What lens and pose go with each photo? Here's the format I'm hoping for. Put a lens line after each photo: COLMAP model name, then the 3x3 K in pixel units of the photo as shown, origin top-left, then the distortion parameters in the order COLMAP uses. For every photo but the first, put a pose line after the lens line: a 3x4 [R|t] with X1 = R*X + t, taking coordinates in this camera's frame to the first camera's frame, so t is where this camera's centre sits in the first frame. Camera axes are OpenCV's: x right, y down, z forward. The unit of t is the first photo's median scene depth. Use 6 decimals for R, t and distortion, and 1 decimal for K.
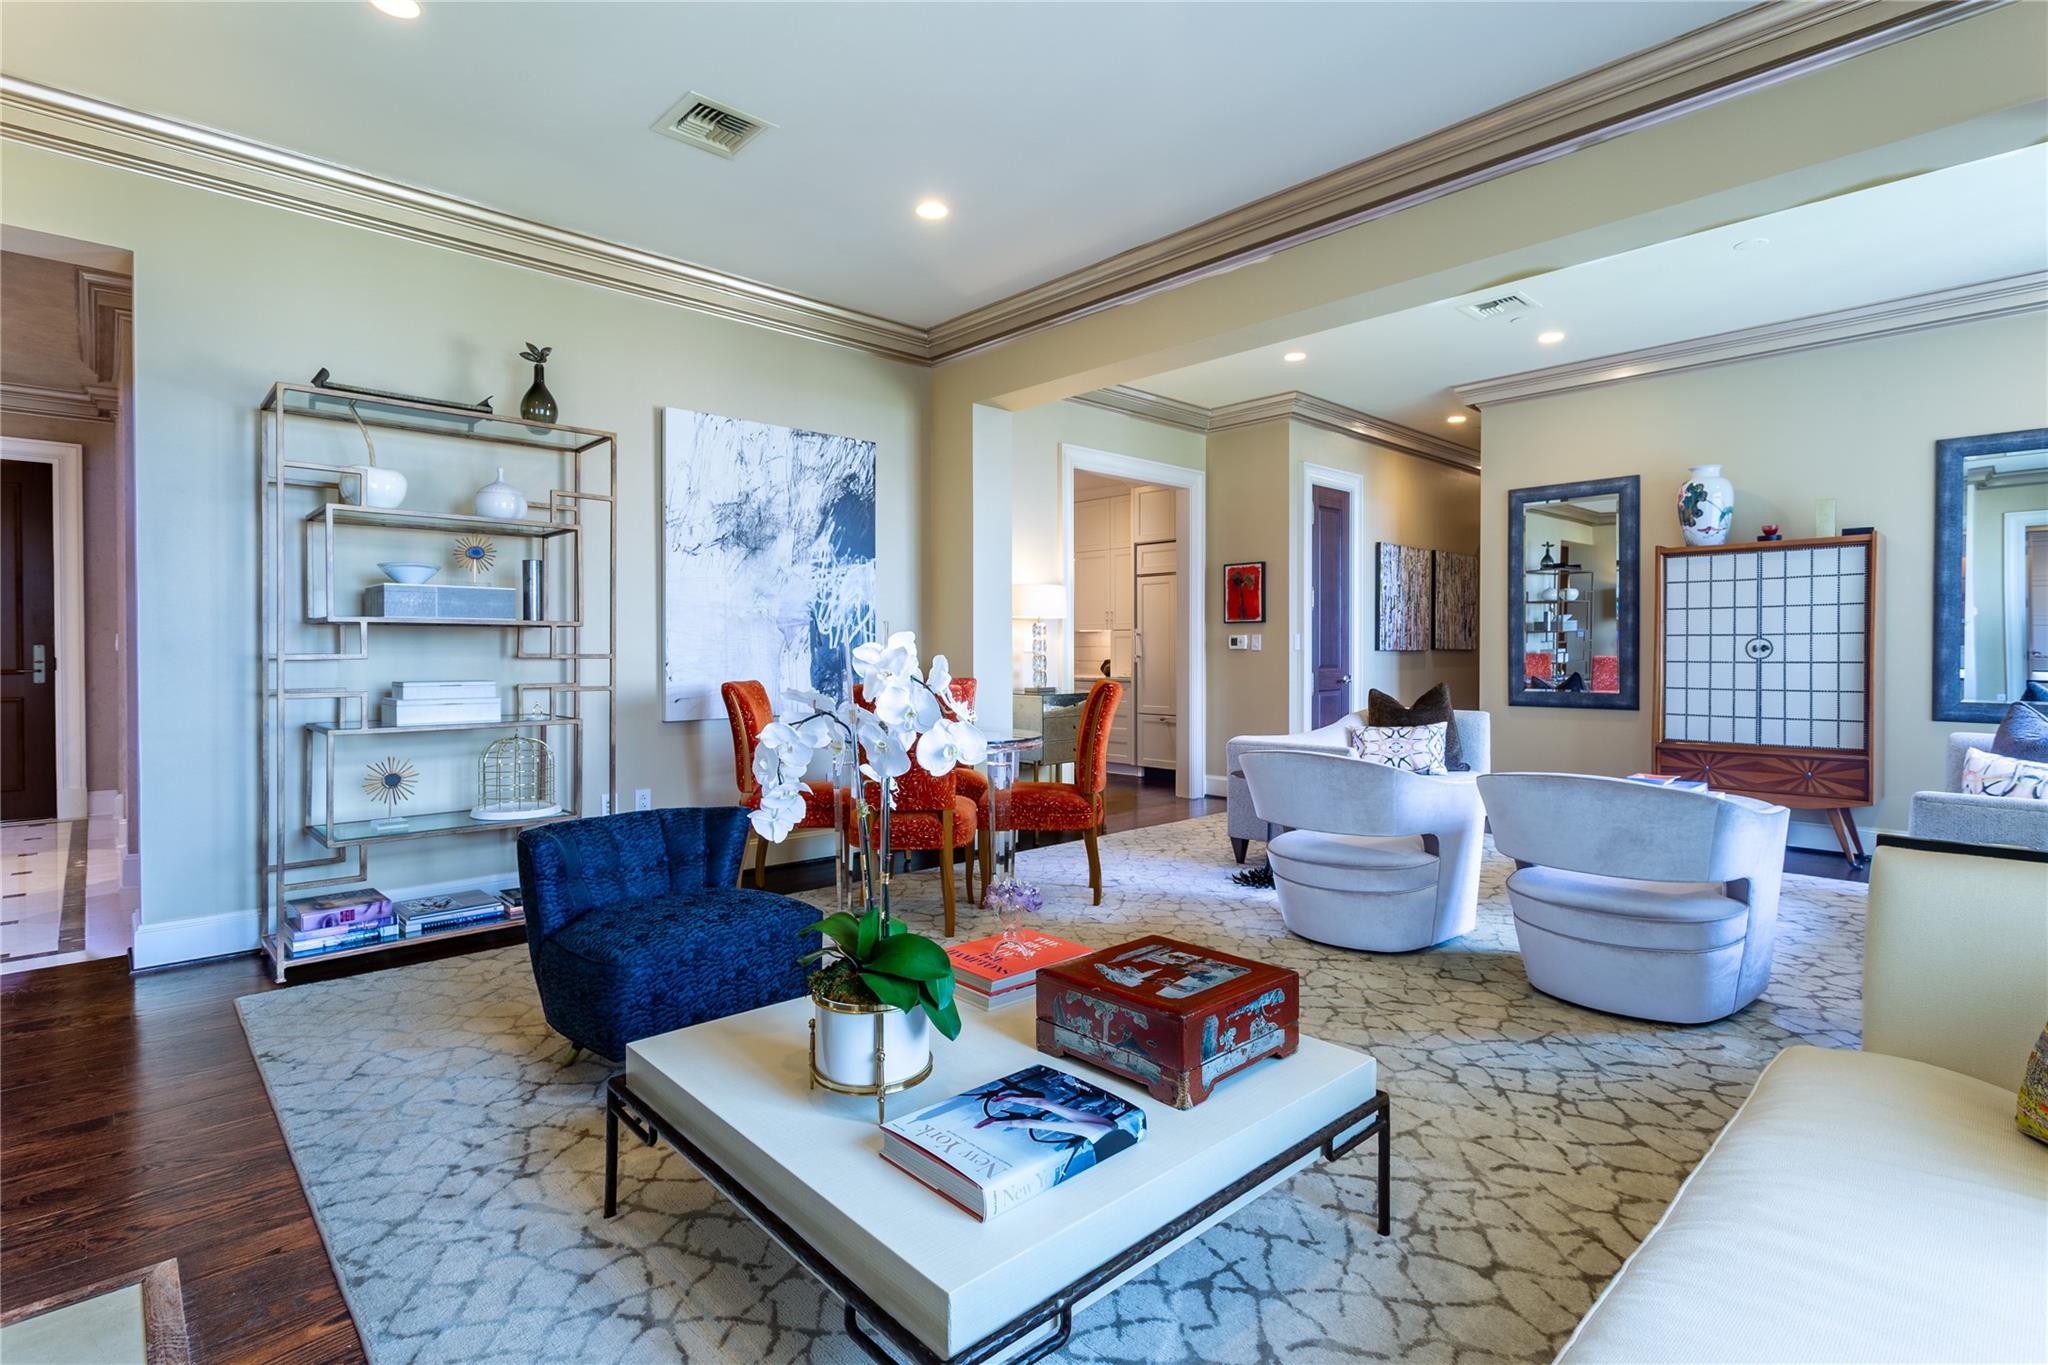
lens RADIAL K [[1002.7, 0, 1019.1], [0, 1002.7, 661.1], [0, 0, 1]] dist [-0.000206, 0.001341]
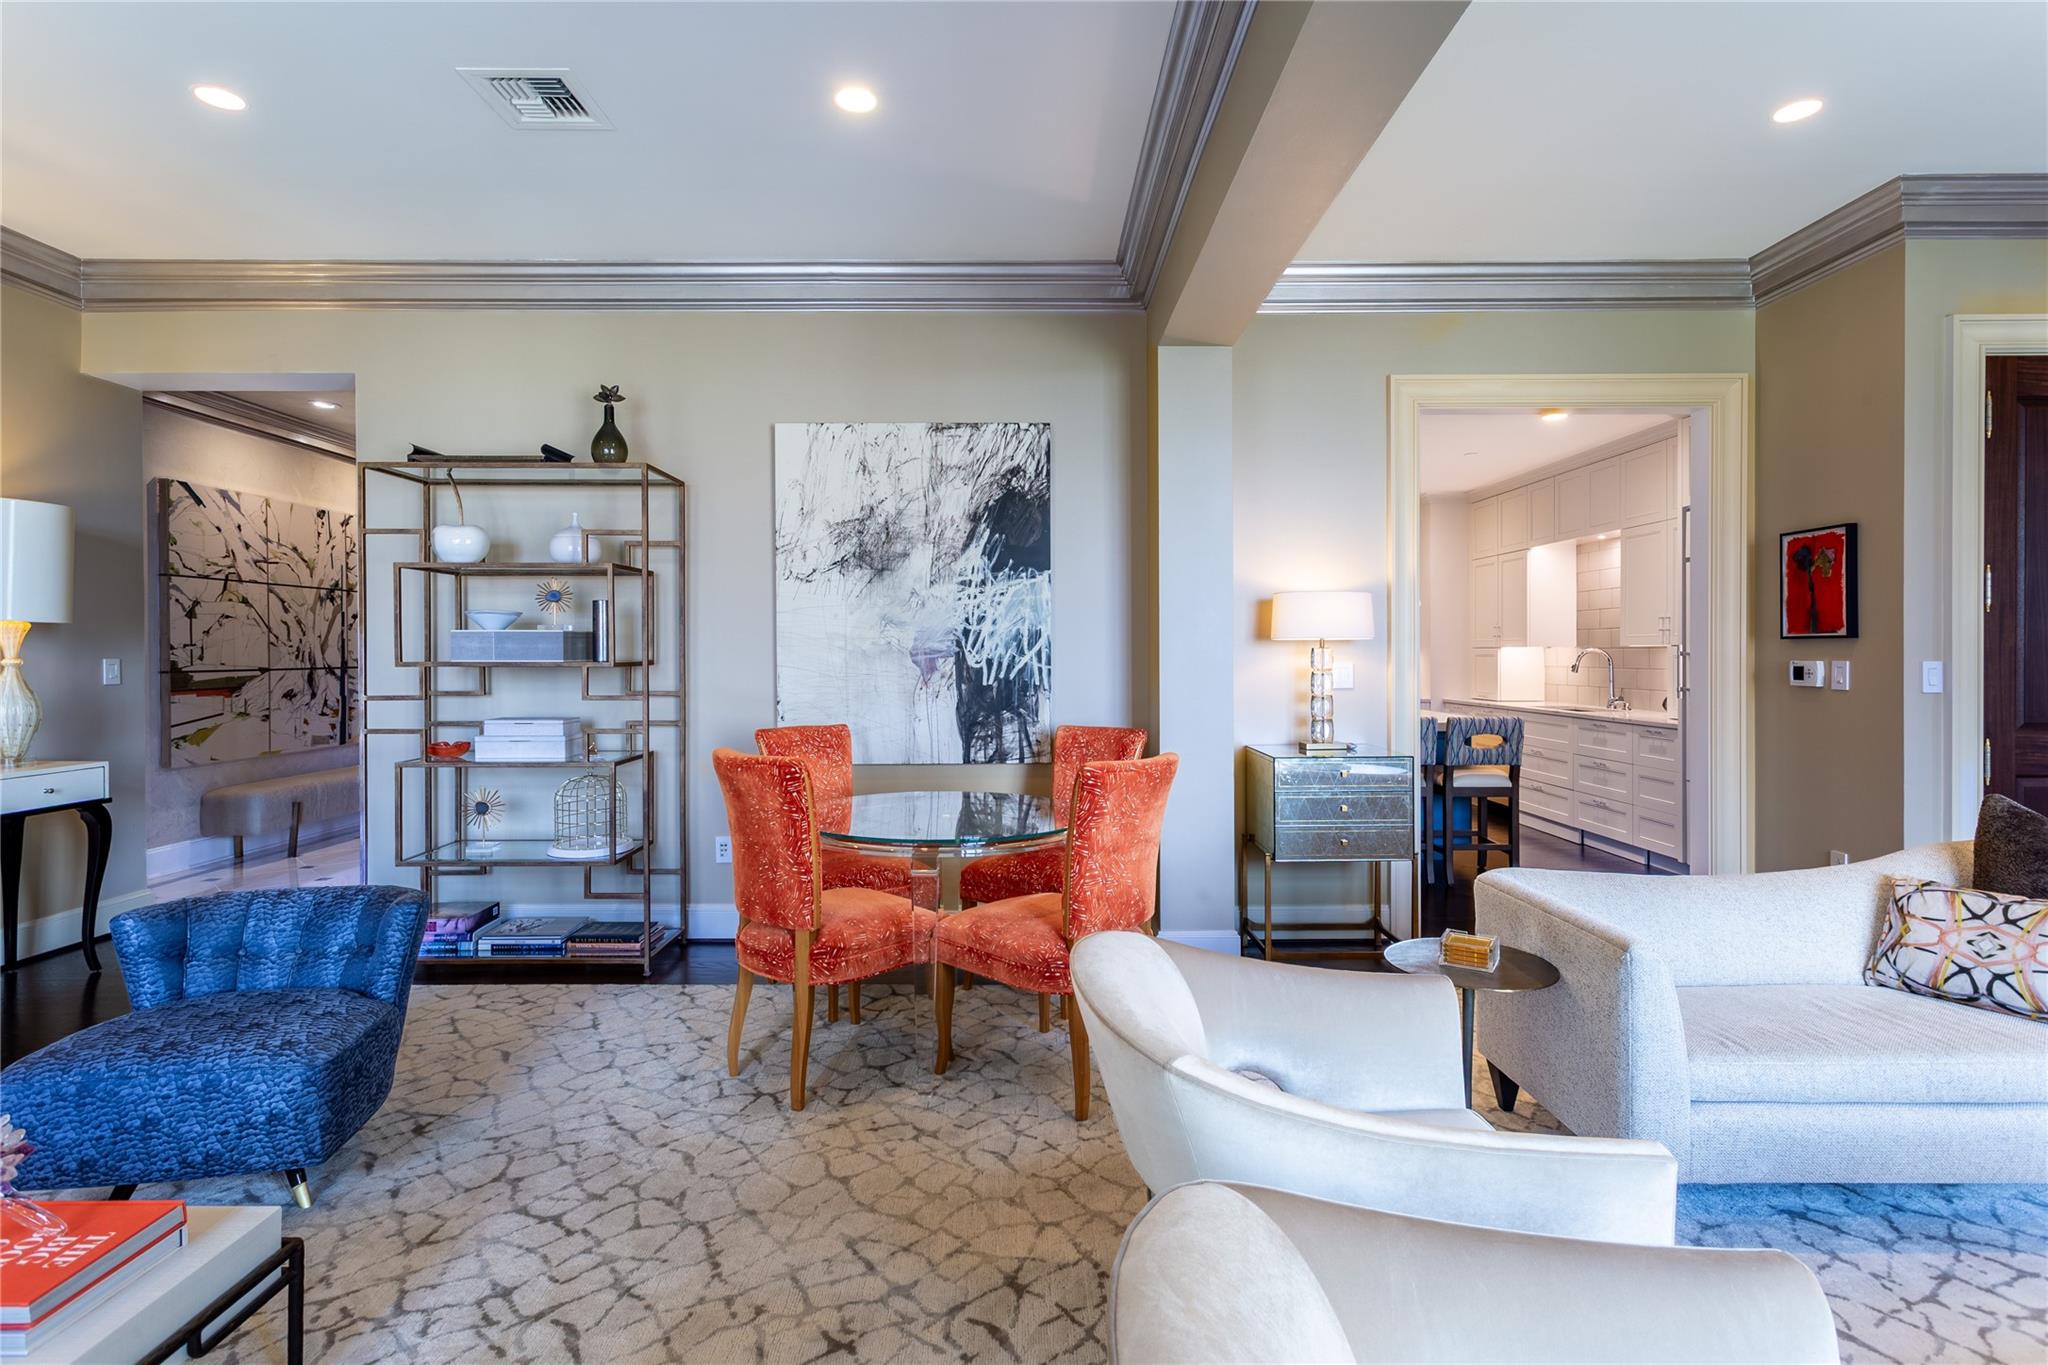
lens RADIAL K [[991.2, 0, 1000.5], [0, 991.2, 662.3], [0, 0, 1]] dist [0.003125, 0.001263]
pose [[0.724598, 0.006435, -0.689142, 0.367991], [-0.005797, 0.999978, 0.003242, -0.032765], [0.689147, 0.001646, 0.724619, 0.414406]]
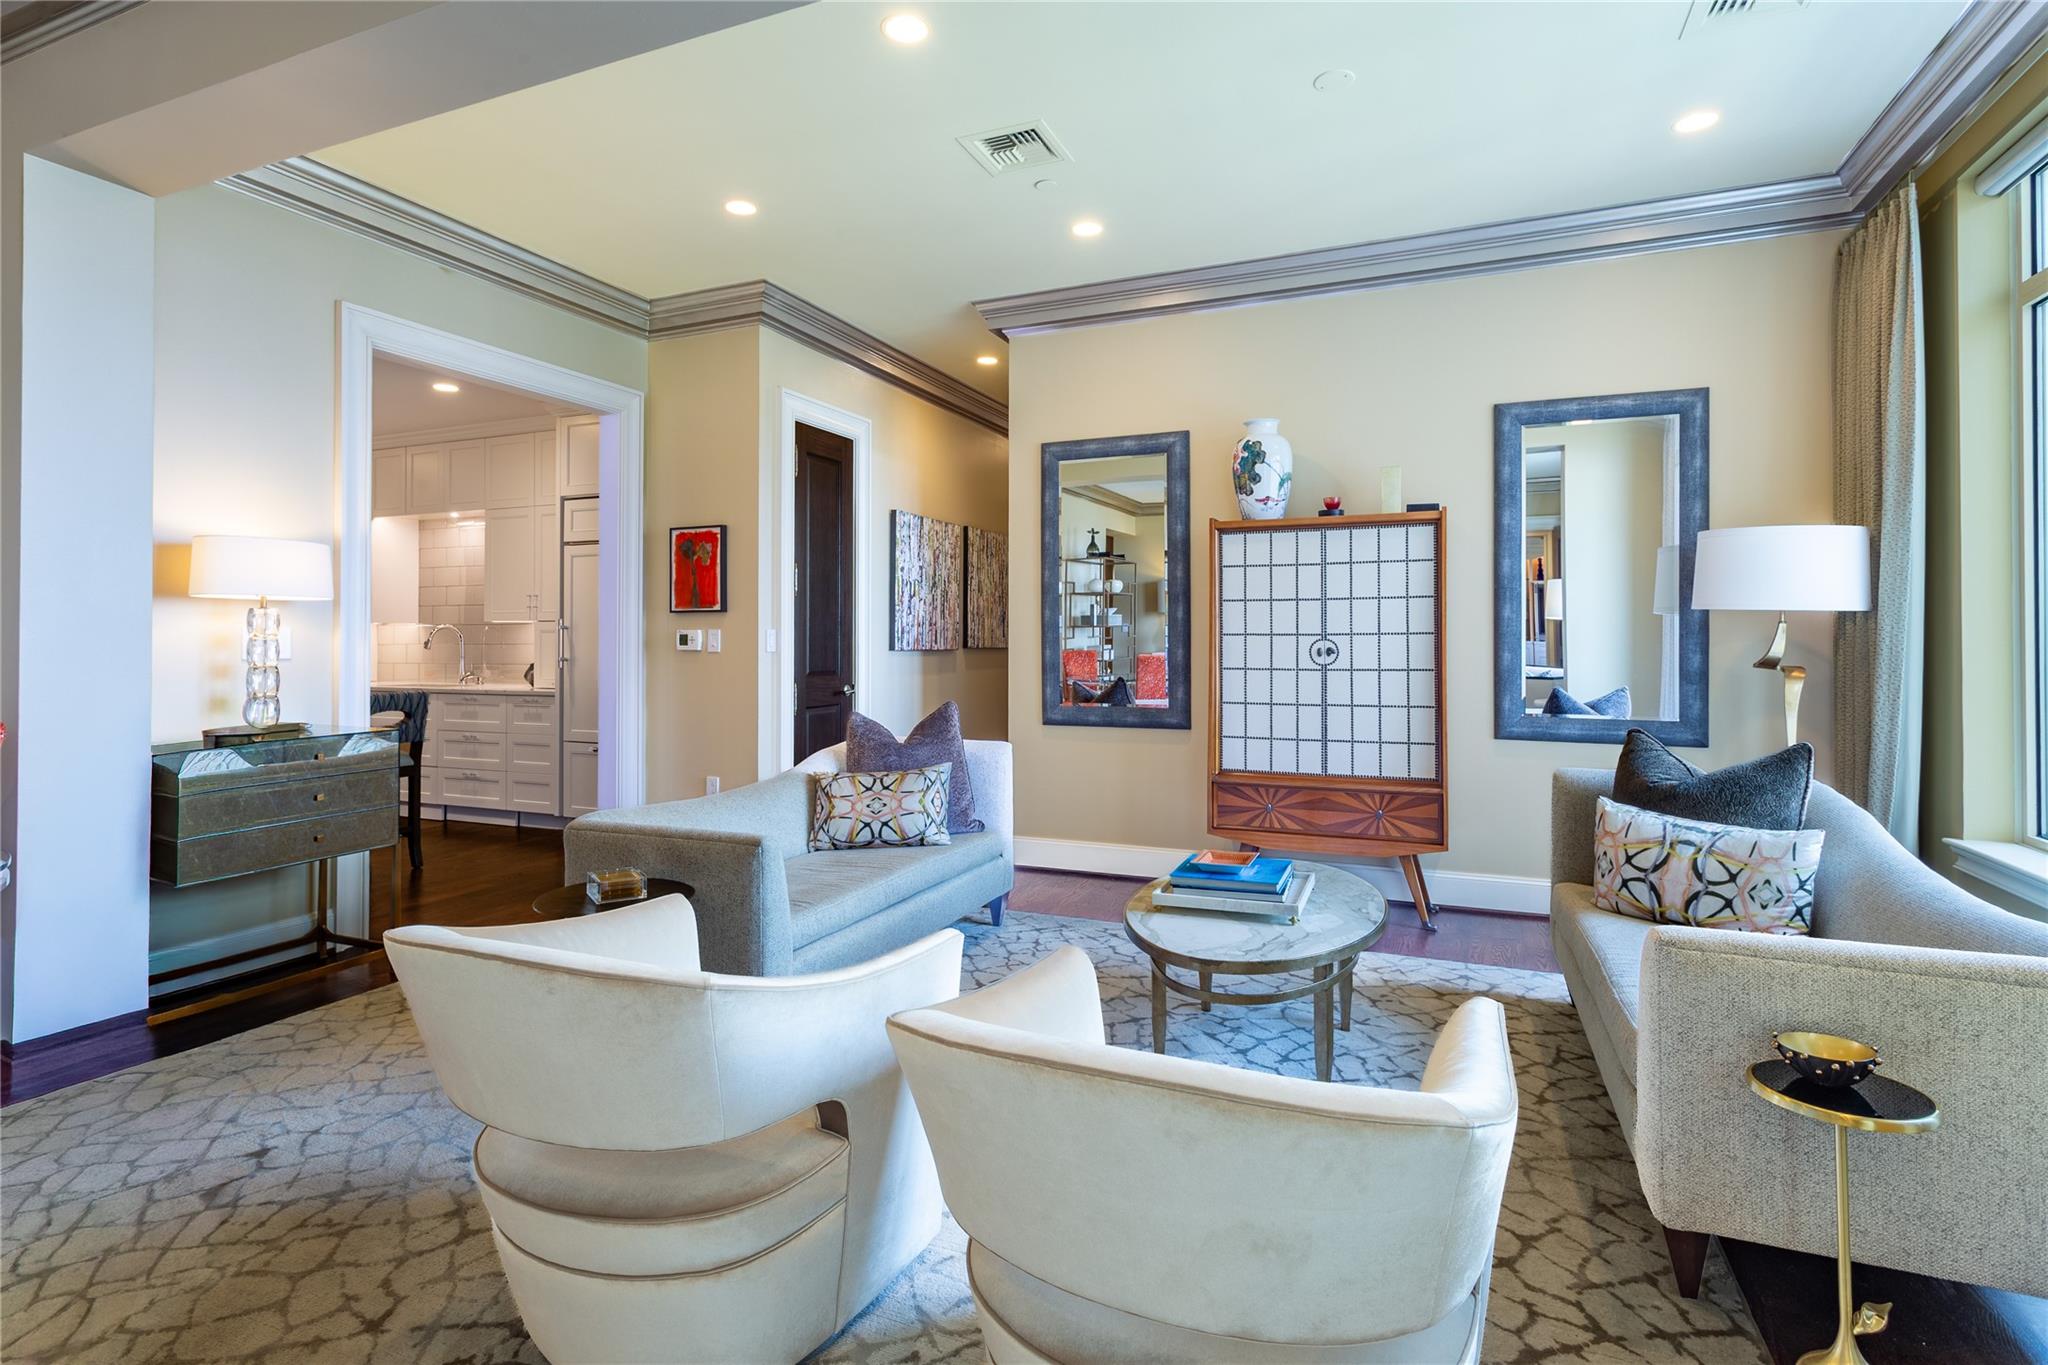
lens RADIAL K [[1013.4, 0, 1029.8], [0, 1013.4, 631.2], [0, 0, 1]] dist [0.001355, 0.000519]
pose [[0.914712, 0.004394, 0.404082, 0.203225], [0.003990, 0.999794, -0.019904, -0.013857], [-0.404086, 0.019819, 0.914506, 0.361336]]
